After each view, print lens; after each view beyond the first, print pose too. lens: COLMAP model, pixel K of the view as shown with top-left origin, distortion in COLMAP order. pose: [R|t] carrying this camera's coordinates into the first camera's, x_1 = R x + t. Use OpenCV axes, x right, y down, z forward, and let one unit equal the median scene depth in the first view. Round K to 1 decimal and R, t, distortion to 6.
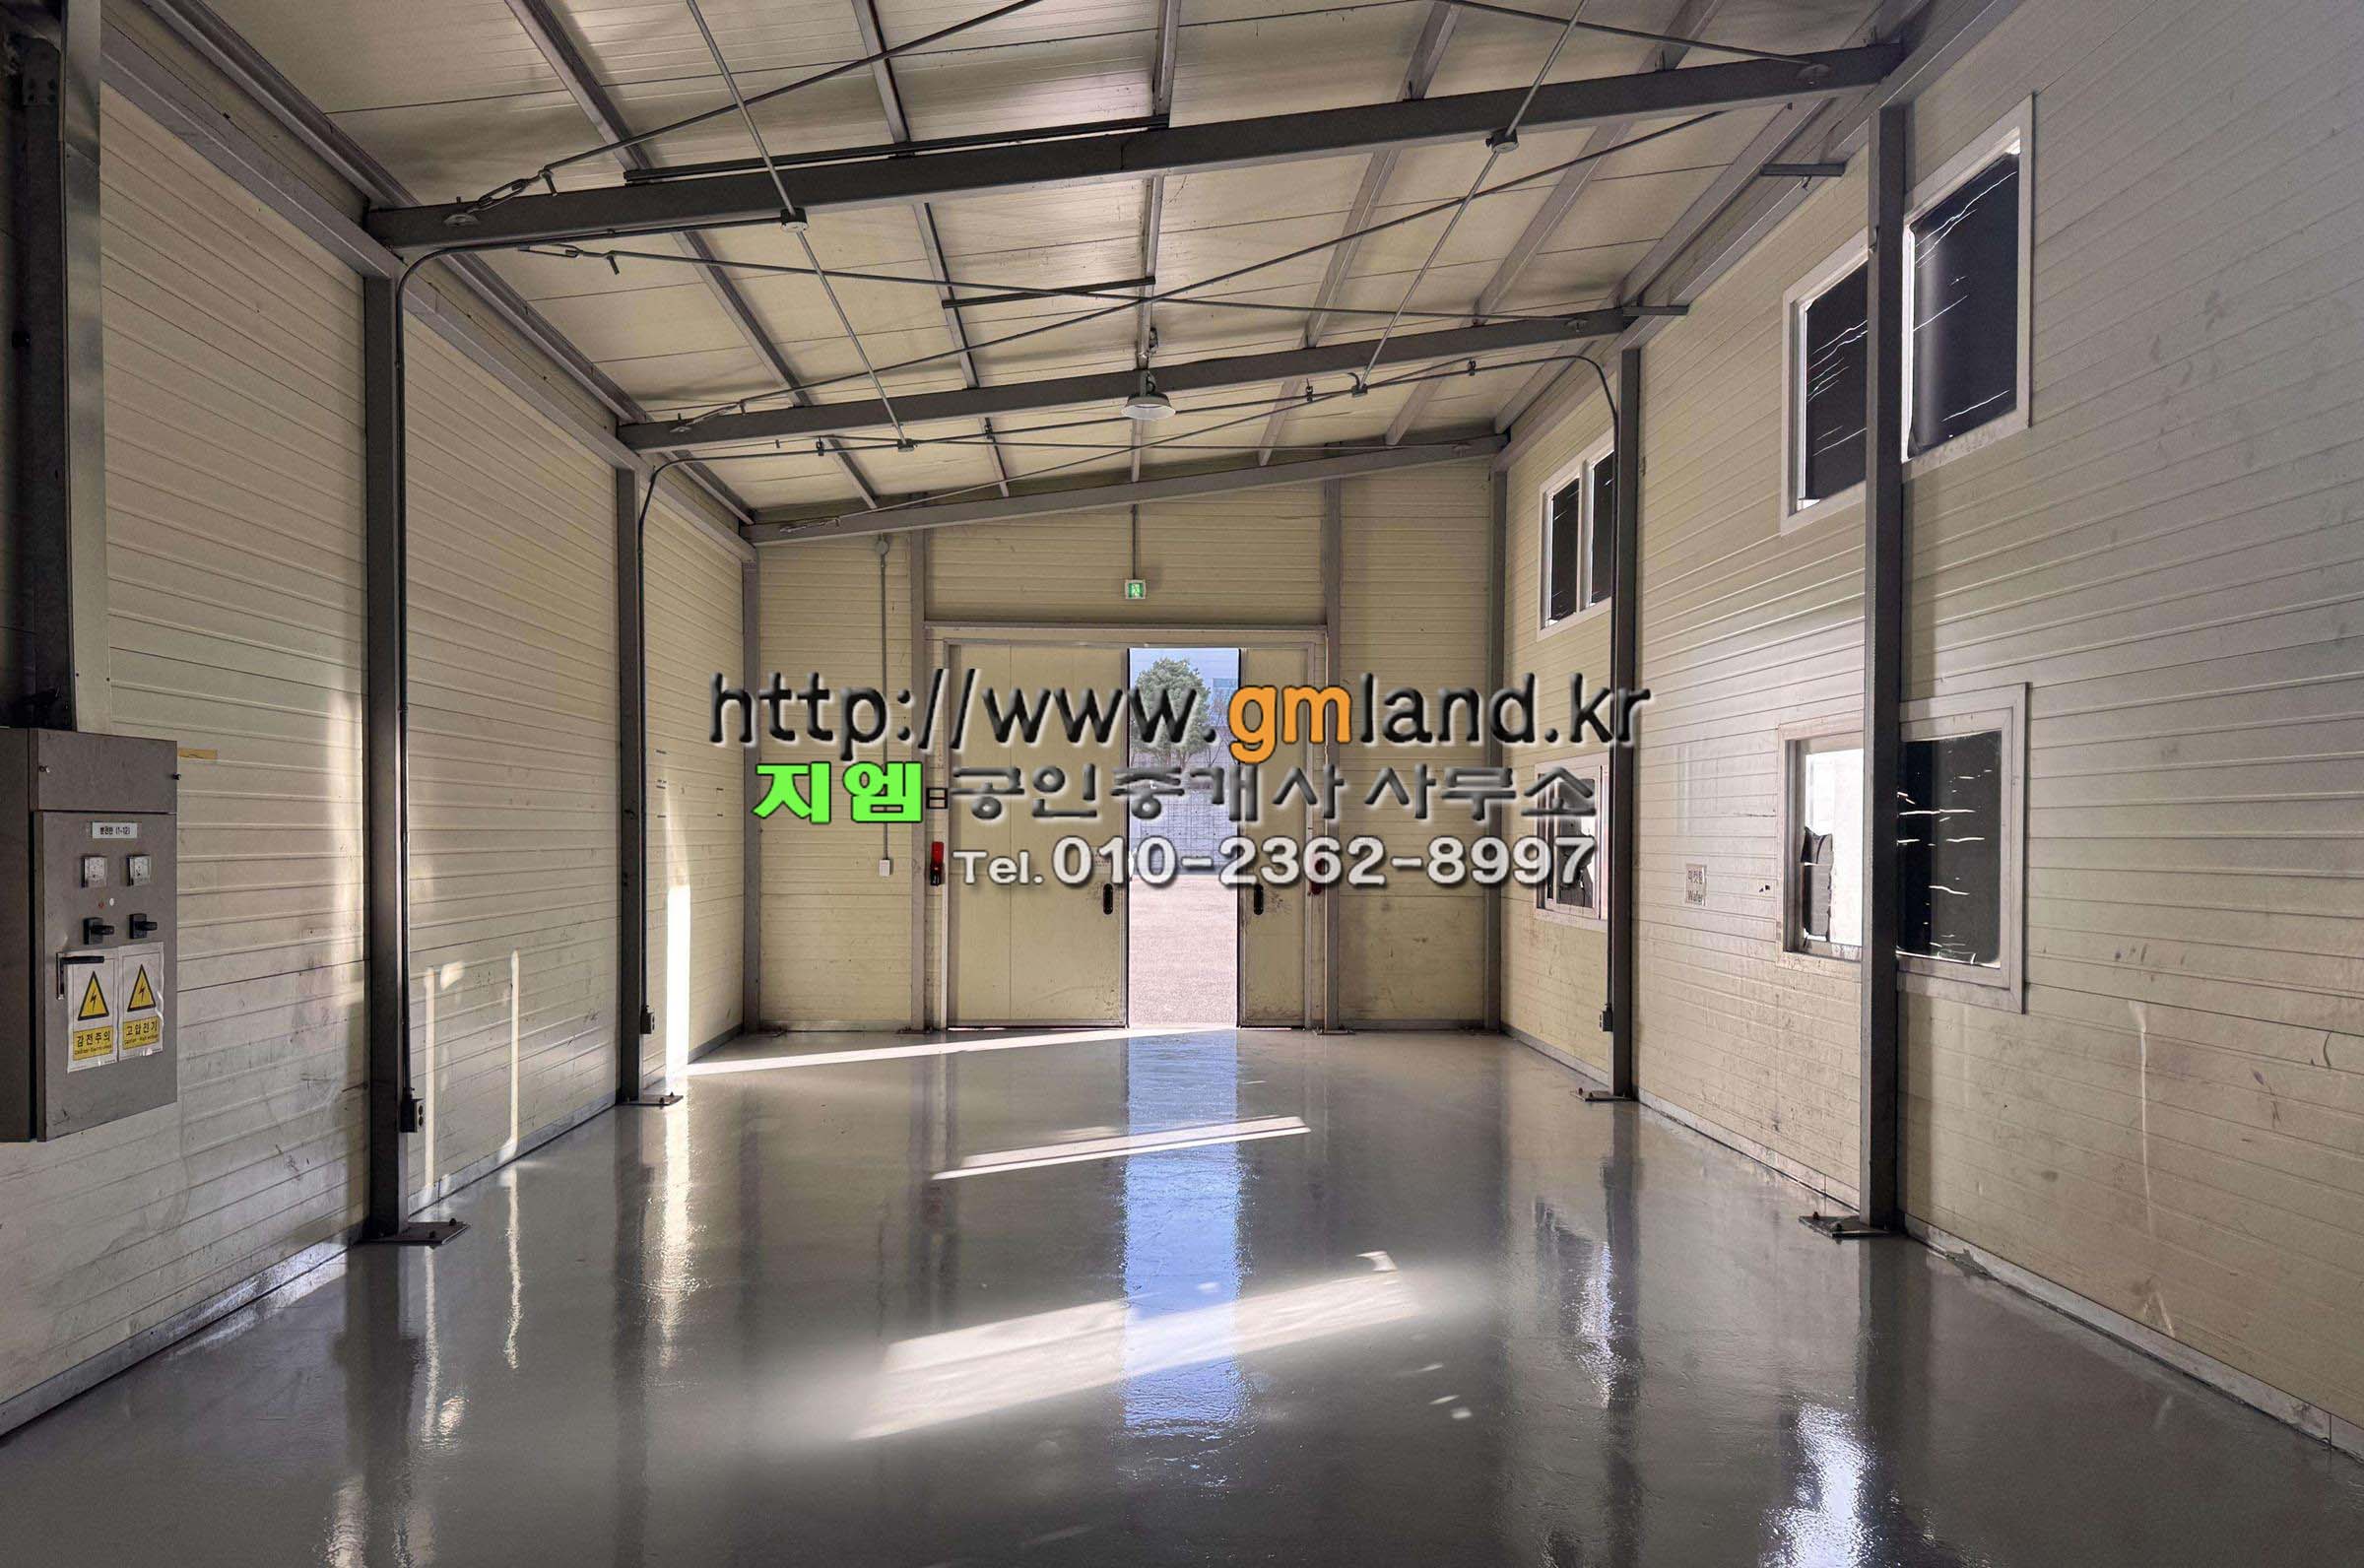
lens RADIAL K [[1637.3, 0, 1172.5], [0, 1637.3, 853.0], [0, 0, 1]] dist [0.115167, -0.000961]
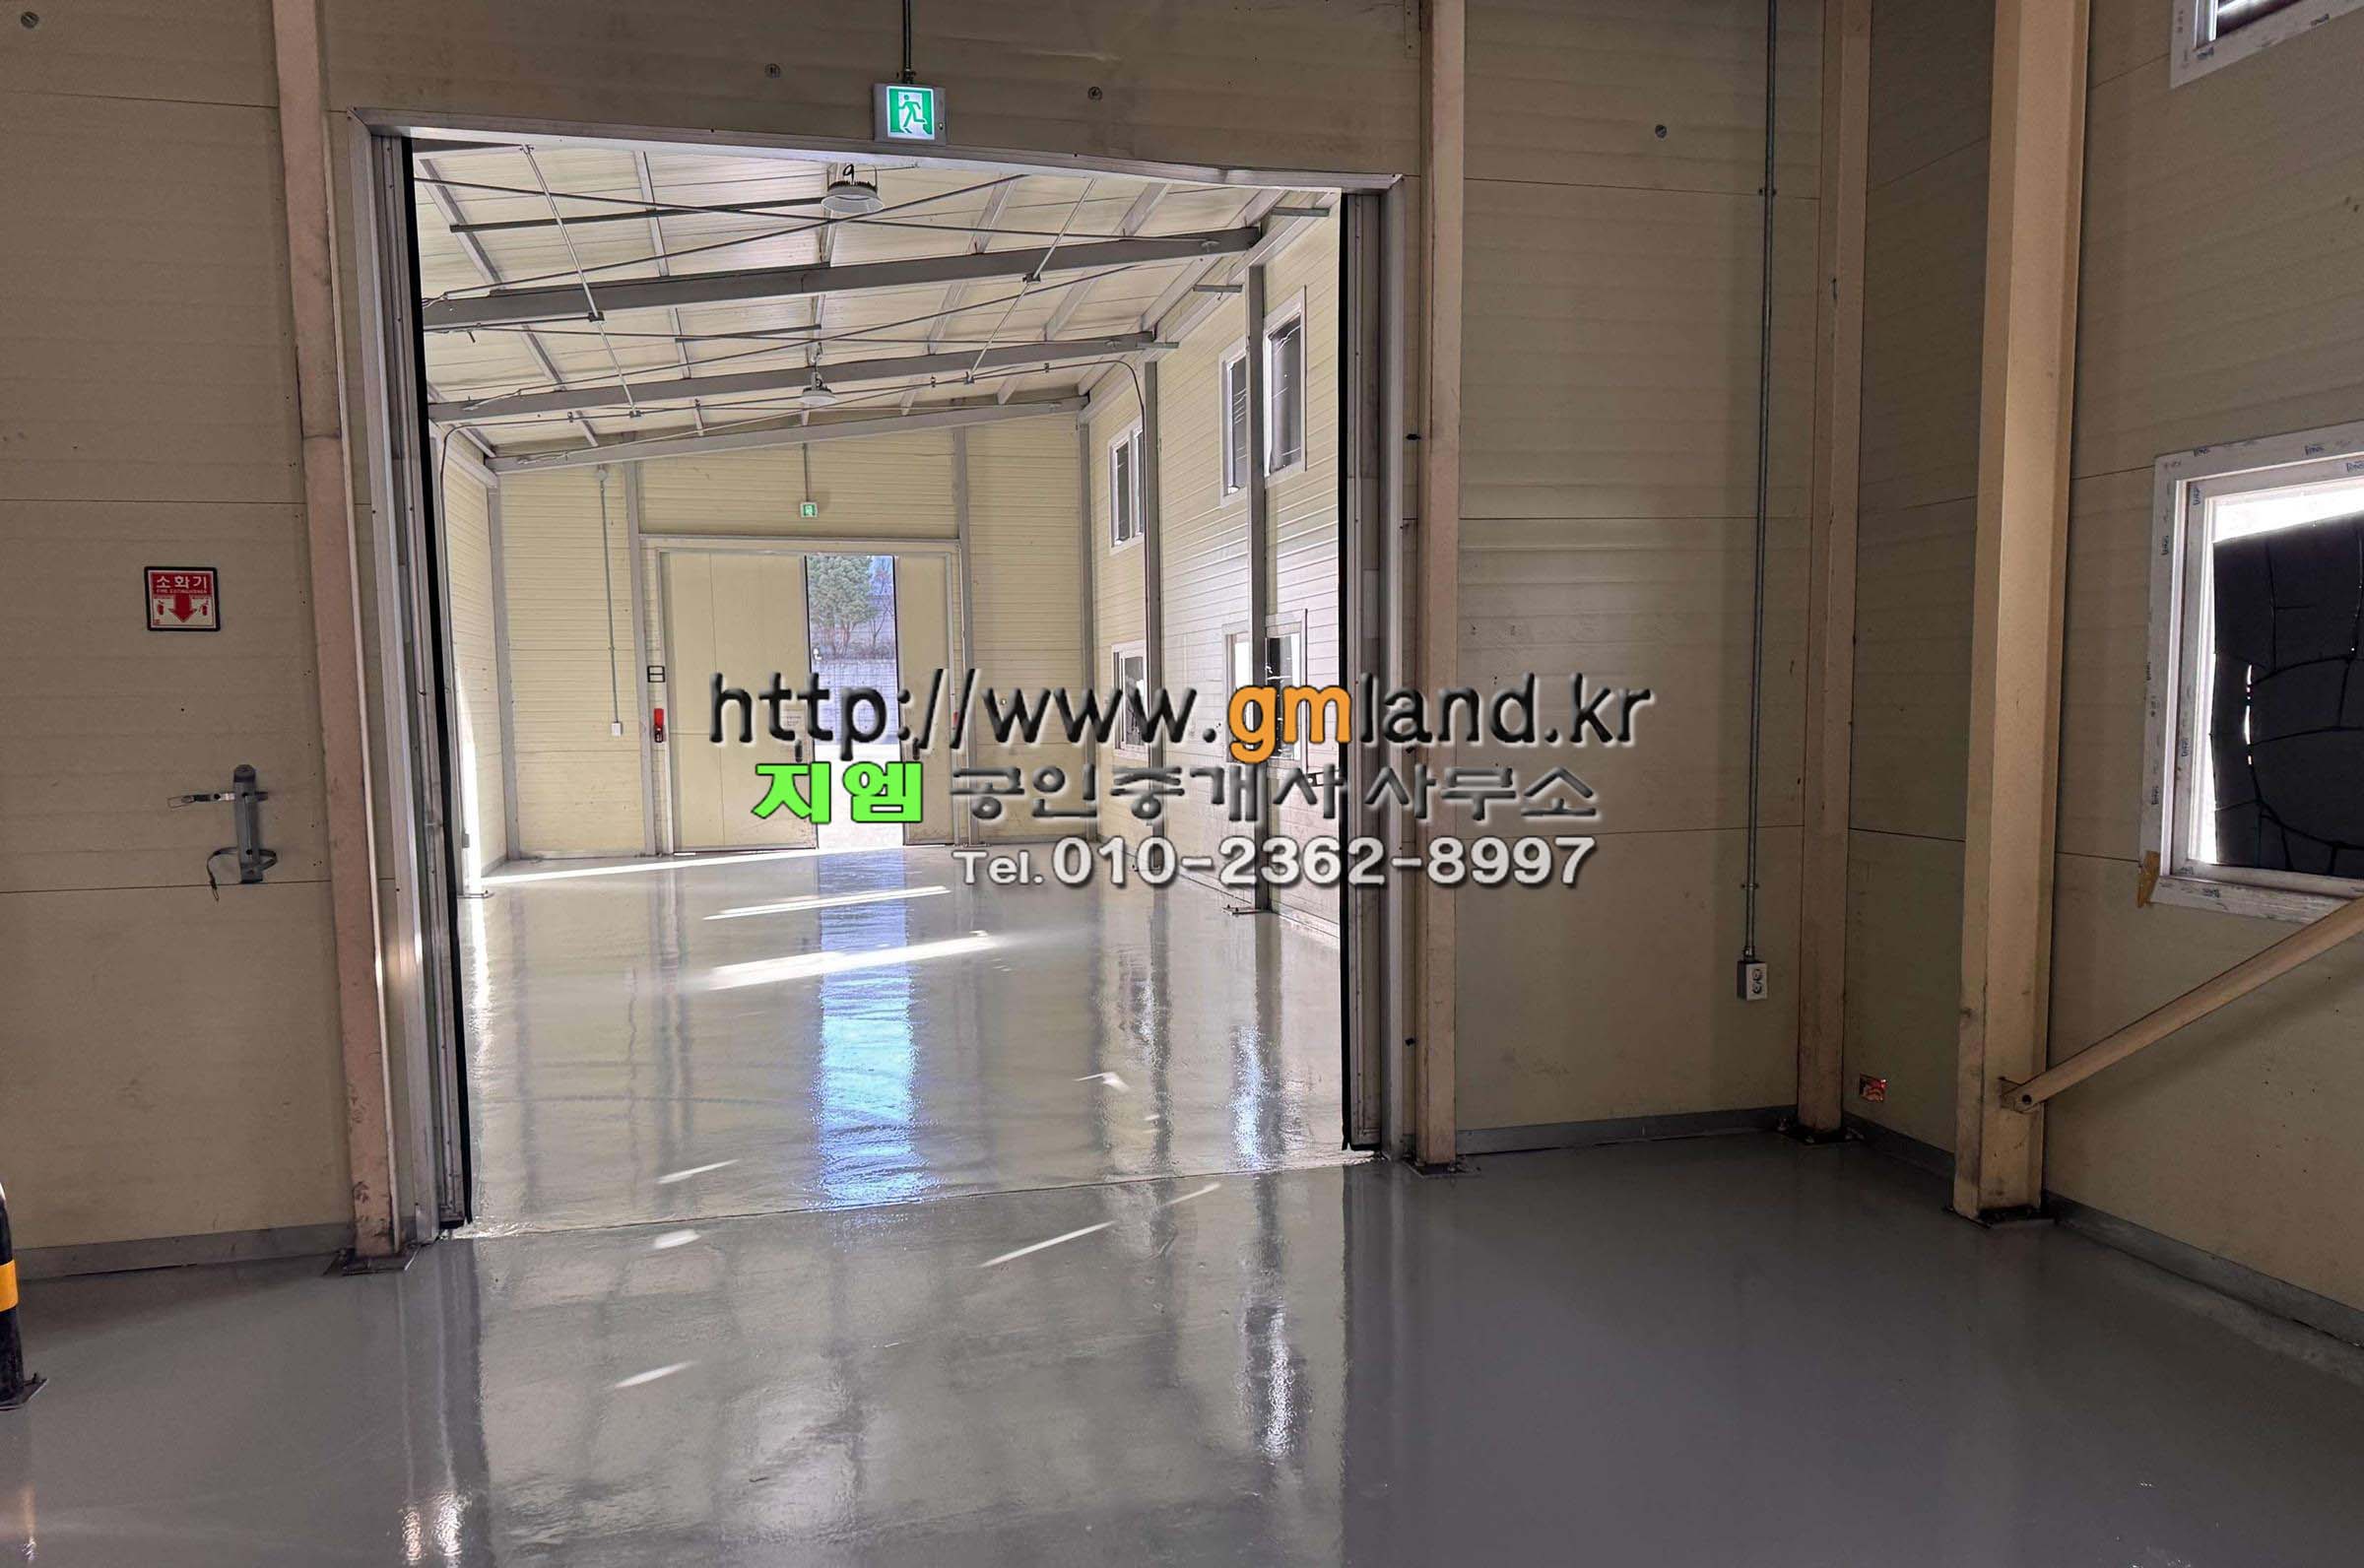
lens RADIAL K [[1637.3, 0, 1172.5], [0, 1637.3, 853.0], [0, 0, 1]] dist [0.115167, -0.000961]
pose [[0.979941, -0.038842, 0.195466, -0.009318], [0.023069, 0.996338, 0.082336, 0.011010], [-0.197949, -0.076175, 0.977248, -0.458447]]
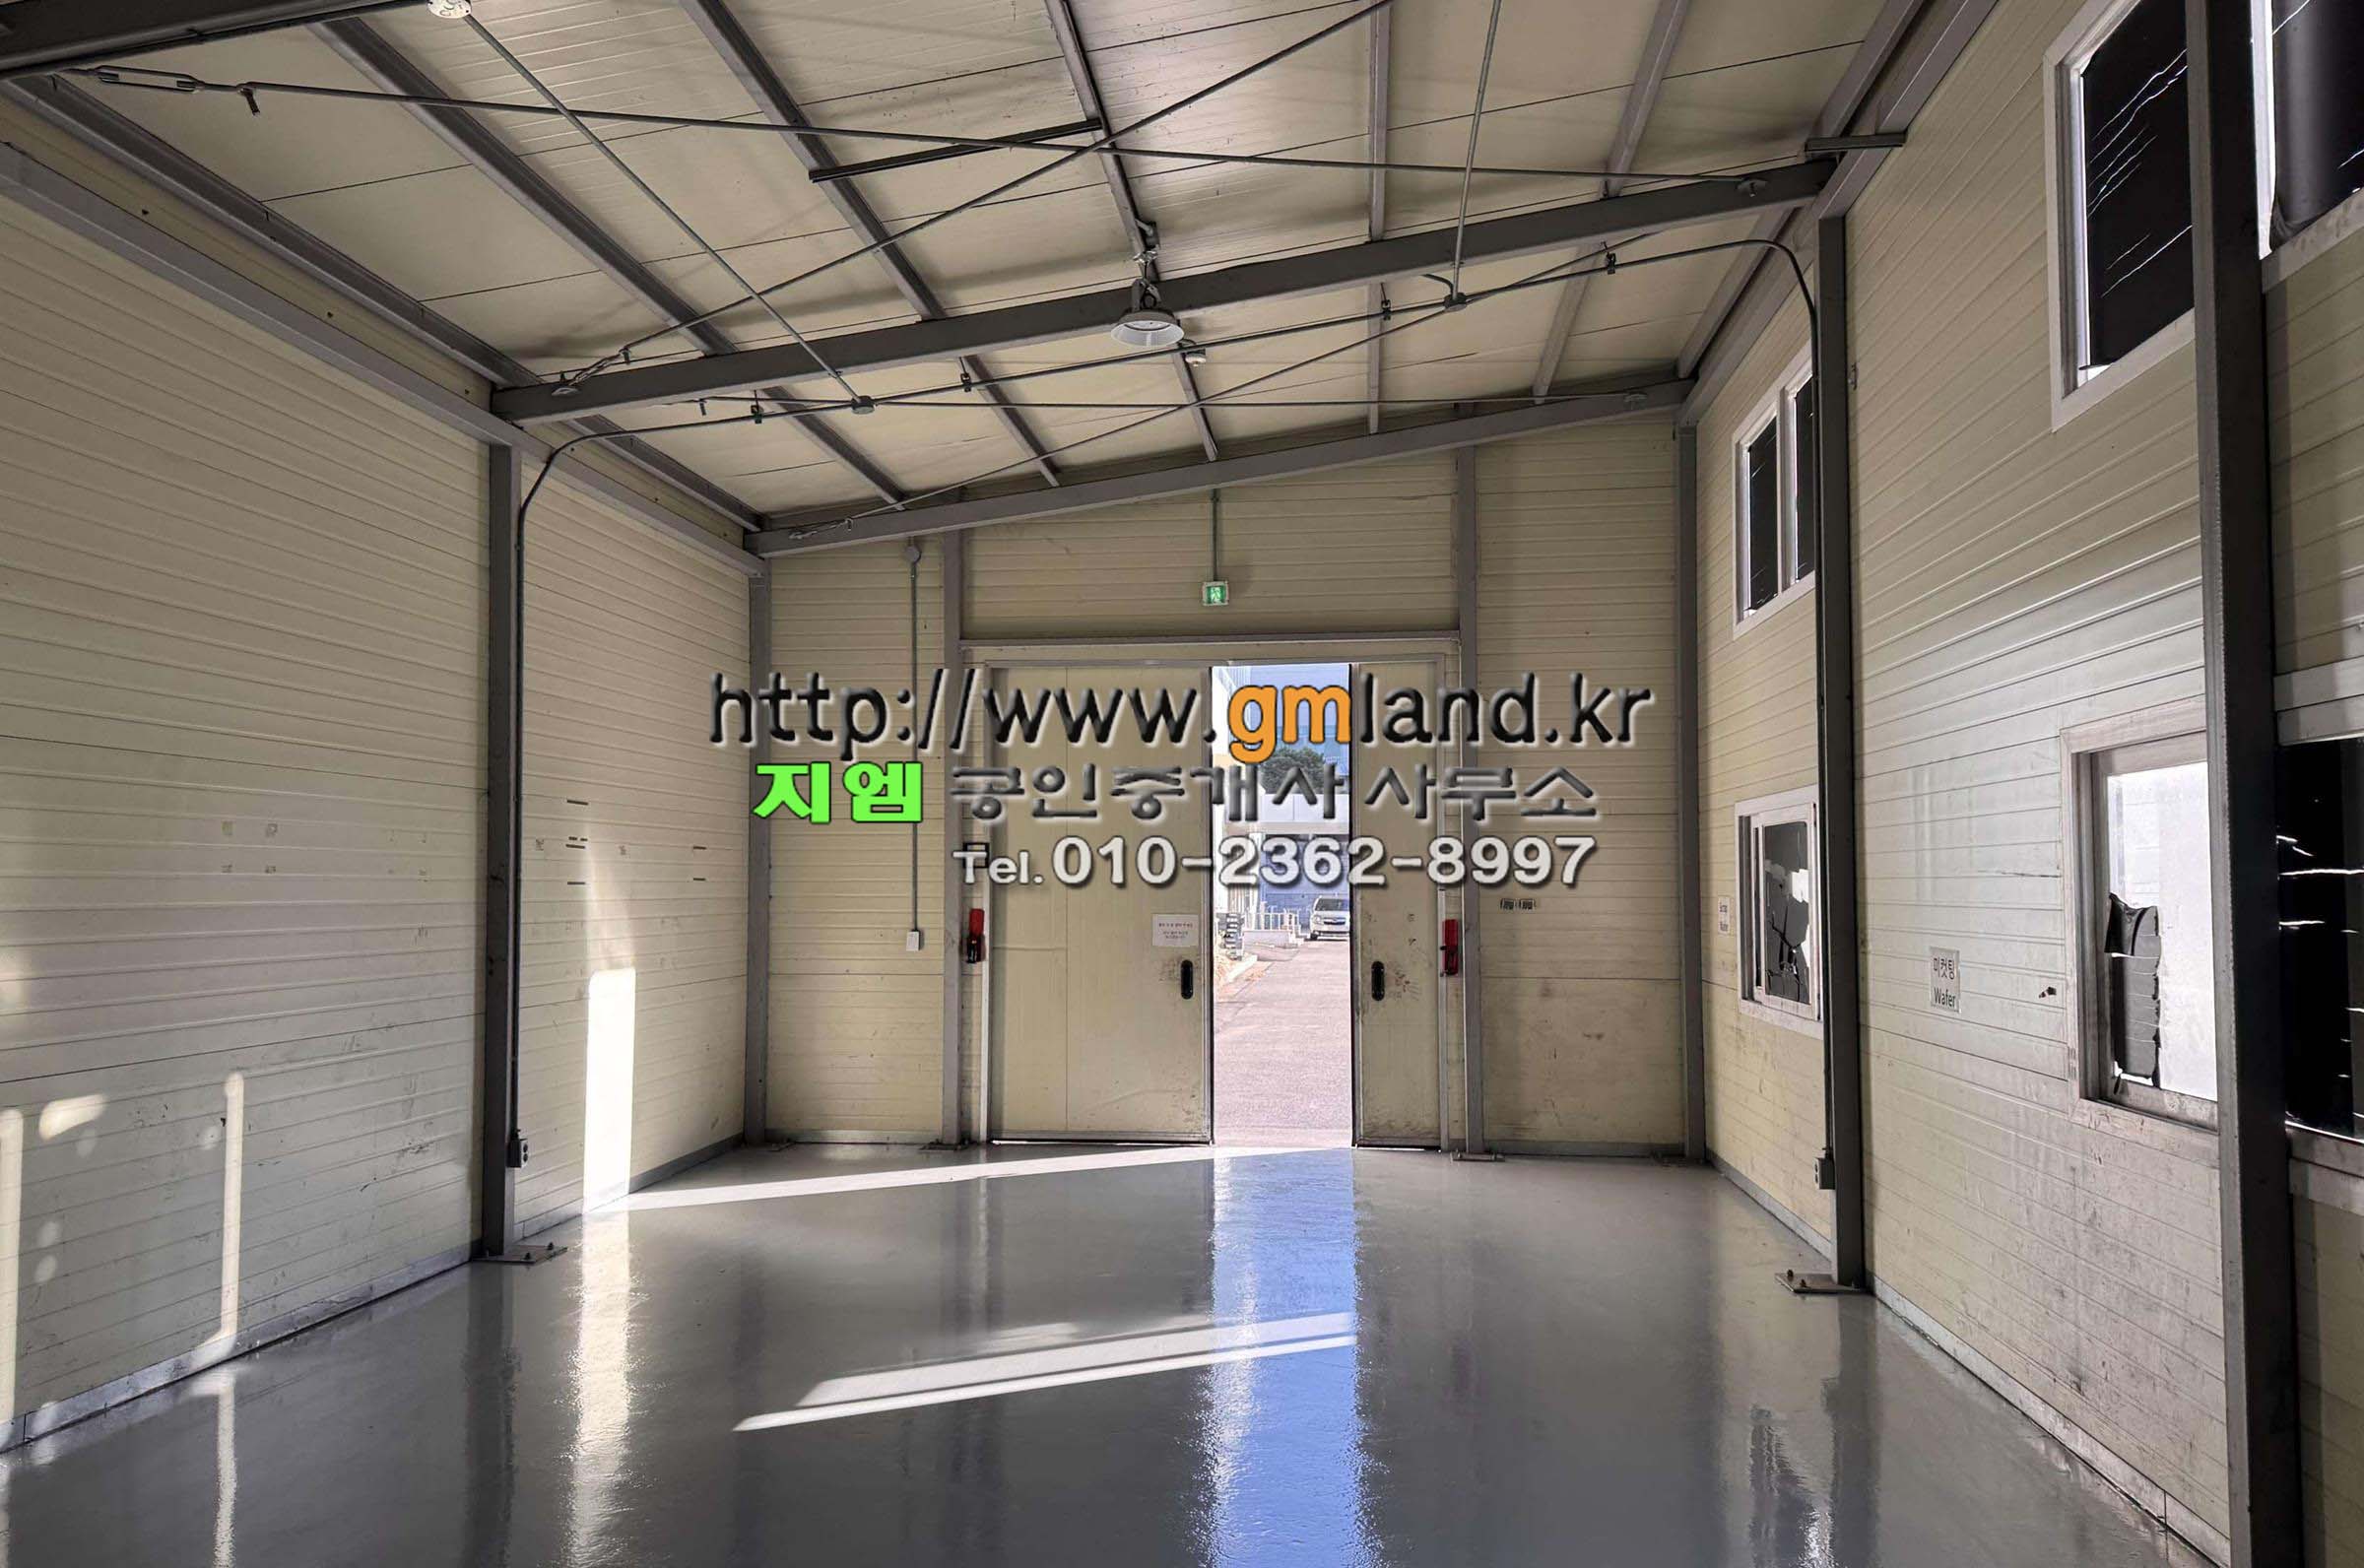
lens RADIAL K [[1676.8, 0, 1178.8], [0, 1676.8, 826.0], [0, 0, 1]] dist [0.081541, -0.044136]
pose [[0.988646, -0.011012, -0.149859, 0.104710], [0.003499, 0.998728, -0.050307, -0.007896], [0.150222, 0.049211, 0.987427, 0.251629]]
